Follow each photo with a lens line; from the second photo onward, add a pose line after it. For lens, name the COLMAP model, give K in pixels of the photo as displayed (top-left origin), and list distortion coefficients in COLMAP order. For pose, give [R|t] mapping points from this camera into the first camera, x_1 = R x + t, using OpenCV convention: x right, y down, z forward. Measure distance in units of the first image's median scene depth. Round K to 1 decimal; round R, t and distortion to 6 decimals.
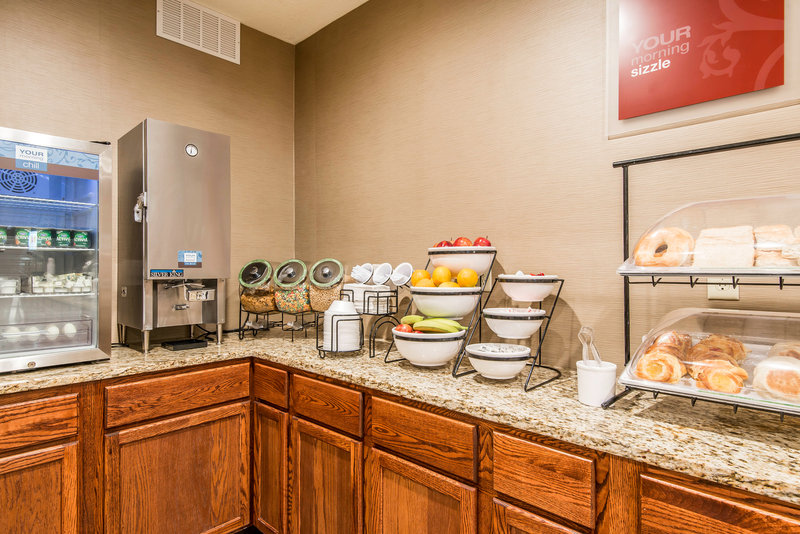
lens RADIAL K [[440.8, 0, 400.0], [0, 440.8, 267.0], [0, 0, 1]] dist [0.001647, 0.000132]
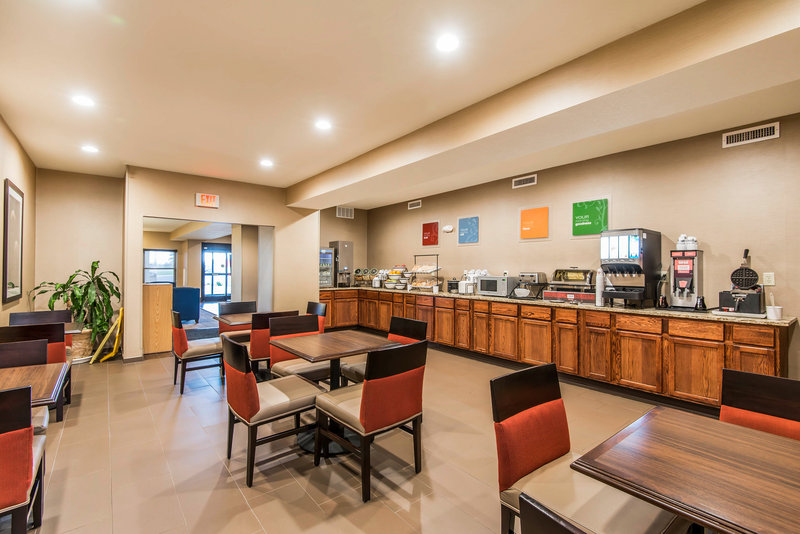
lens RADIAL K [[355.8, 0, 400.0], [0, 355.8, 267.0], [0, 0, 1]] dist [0.027066, -0.000053]
pose [[0.991870, 0.005541, -0.127135, 0.608820], [-0.005864, 0.999980, -0.002172, -0.030189], [0.127121, 0.002900, 0.991883, -2.792388]]
